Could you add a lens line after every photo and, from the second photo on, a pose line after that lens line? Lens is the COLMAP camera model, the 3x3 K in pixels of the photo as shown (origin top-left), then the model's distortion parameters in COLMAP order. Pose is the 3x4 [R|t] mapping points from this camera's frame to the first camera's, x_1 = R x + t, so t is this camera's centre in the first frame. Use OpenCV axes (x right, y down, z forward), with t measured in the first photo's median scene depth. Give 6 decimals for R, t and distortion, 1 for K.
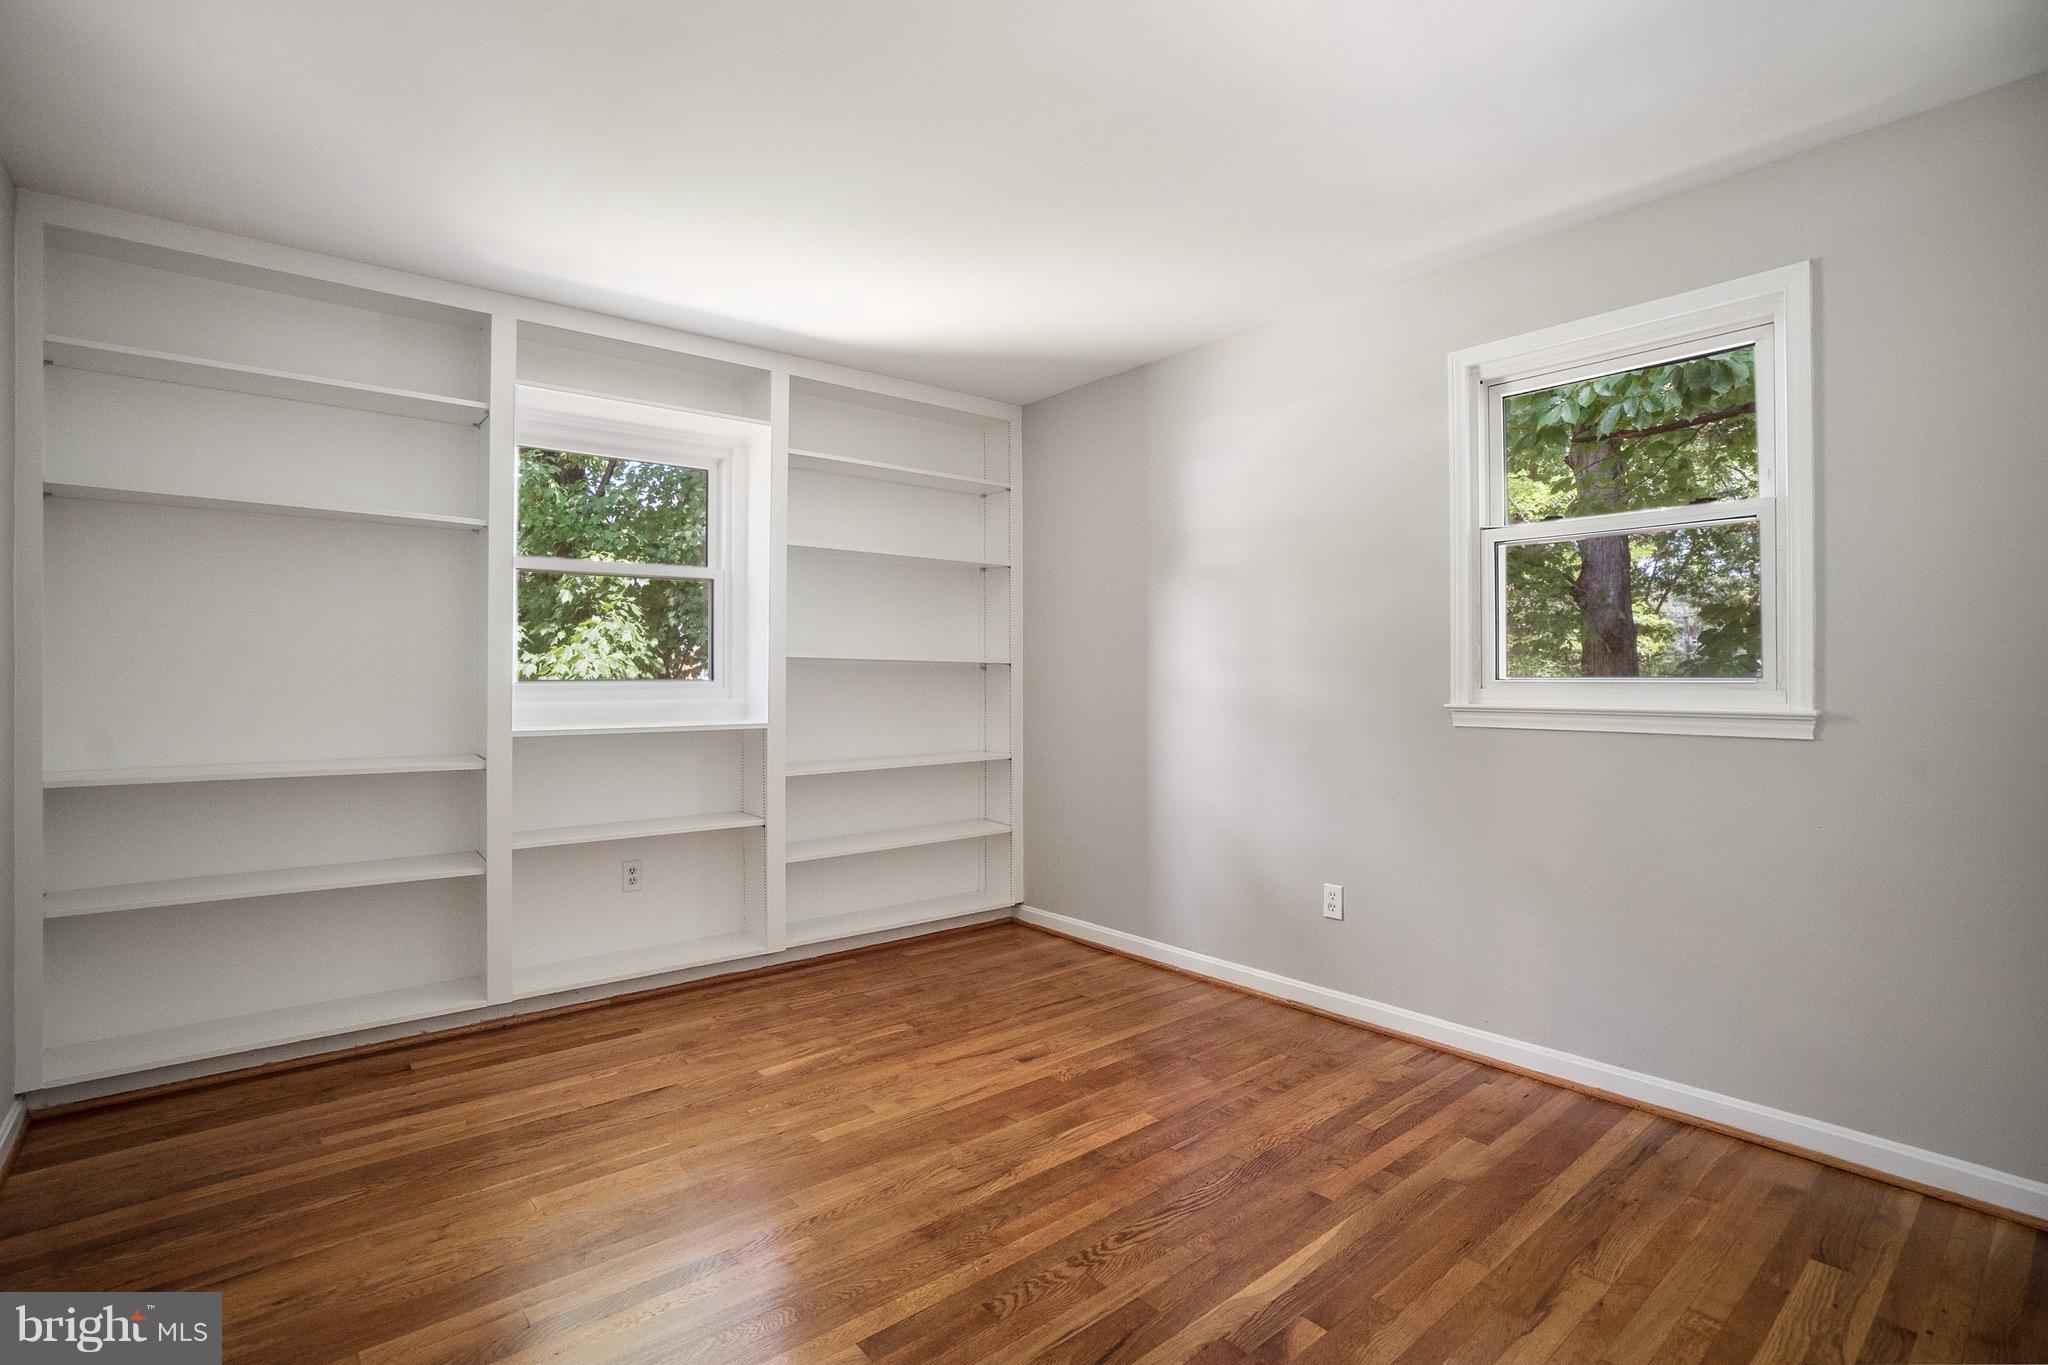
lens RADIAL K [[955.1, 0, 1017.2], [0, 955.1, 678.5], [0, 0, 1]] dist [-0.047189, 0.021770]
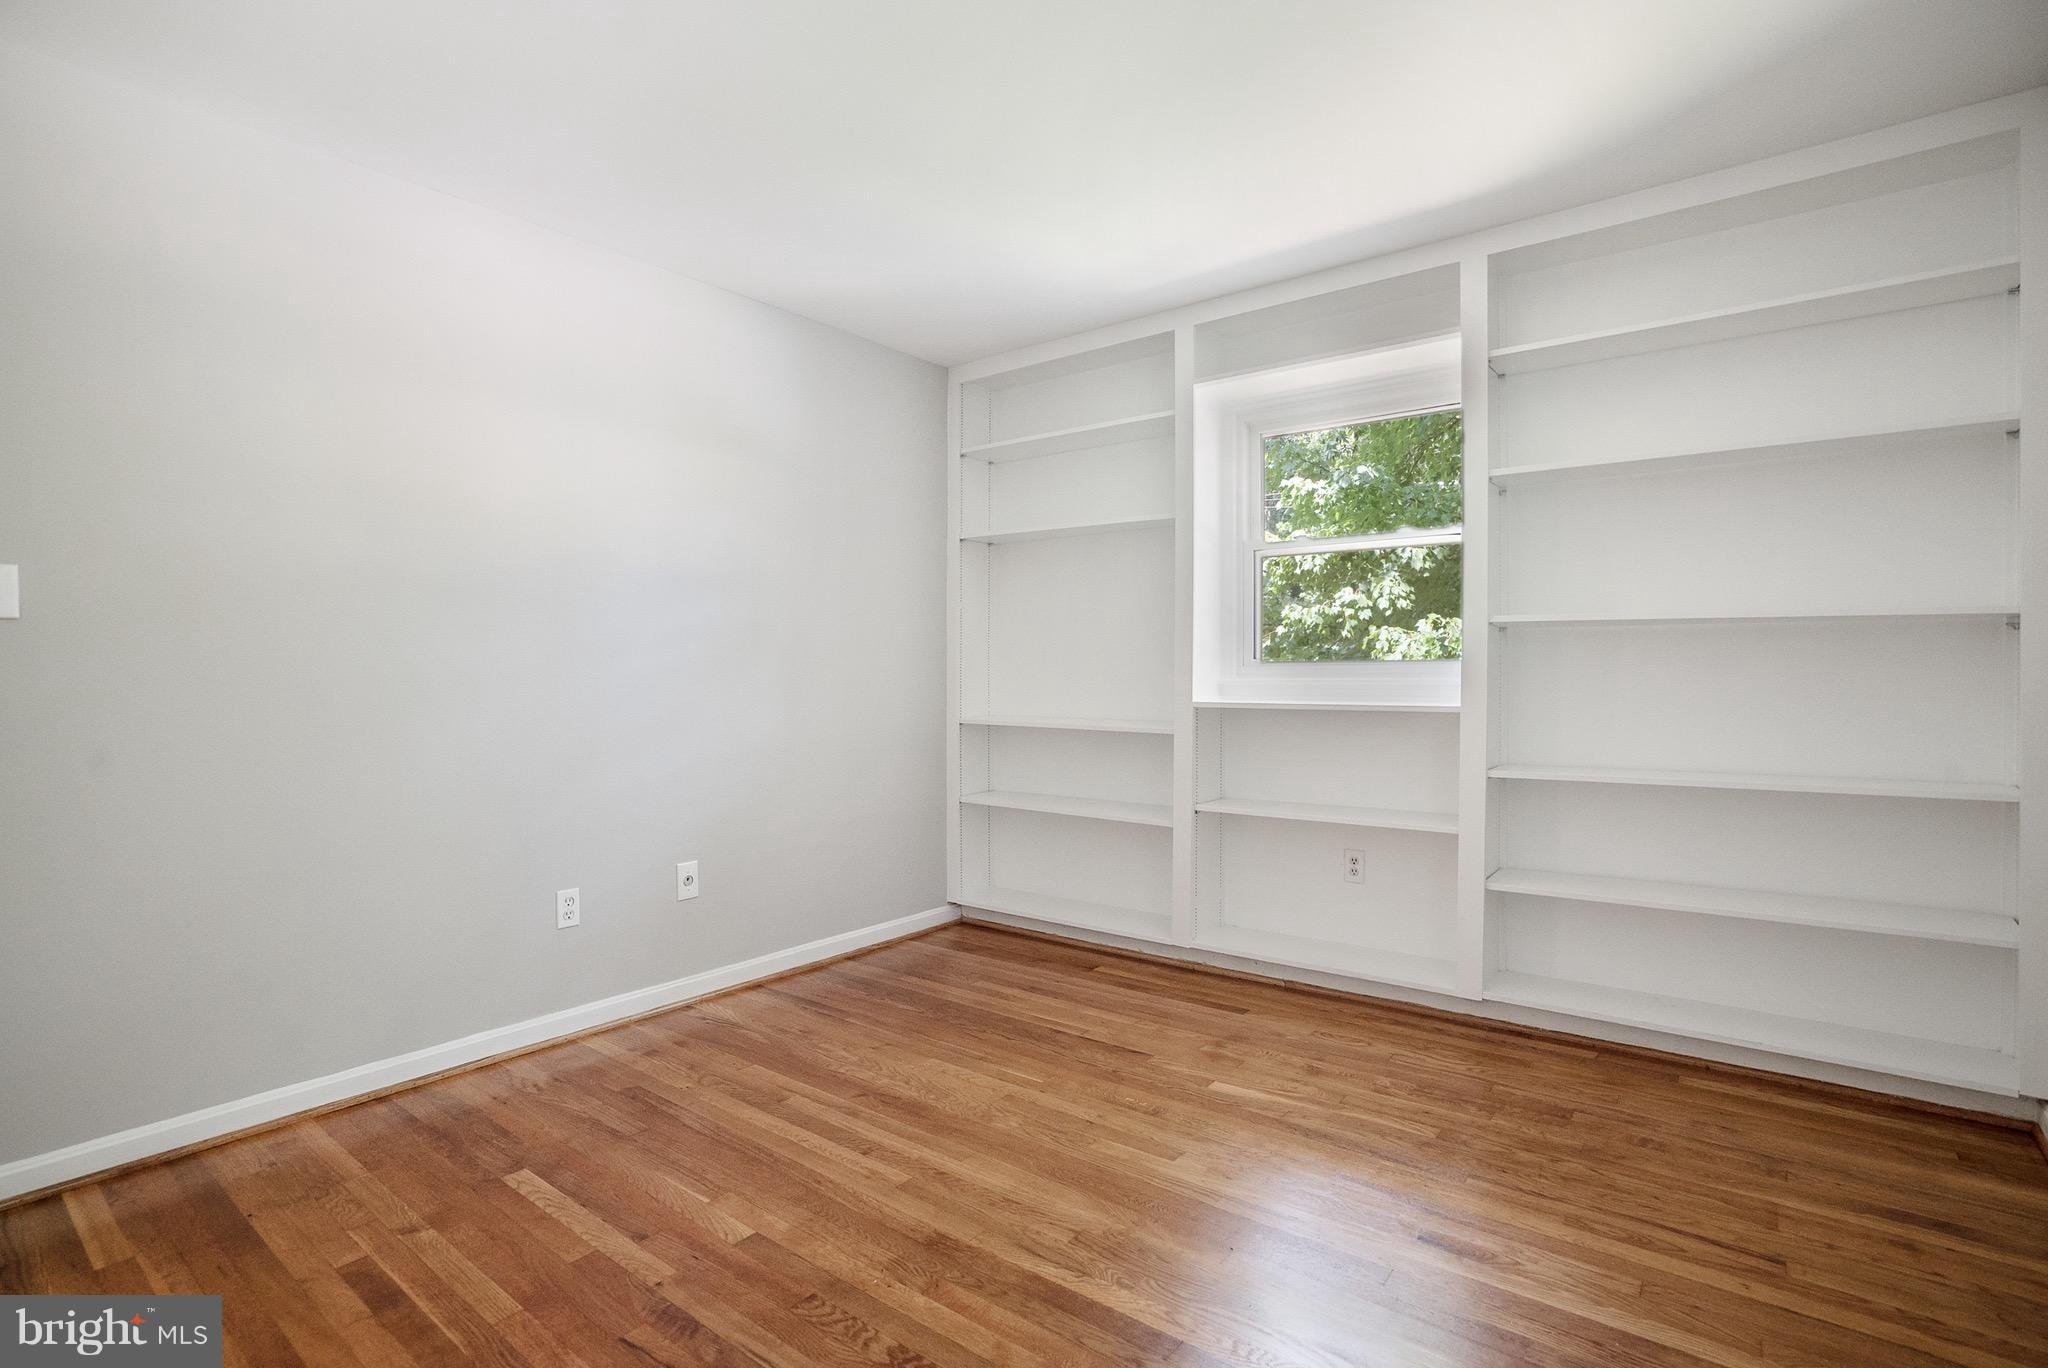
lens RADIAL K [[1002.7, 0, 1035.1], [0, 1002.7, 670.3], [0, 0, 1]] dist [-0.067039, 0.037136]
pose [[0.218724, -0.001711, -0.975785, 0.551235], [0.000679, 0.999998, -0.001601, 0.021353], [0.975786, -0.000312, 0.218725, 0.563129]]
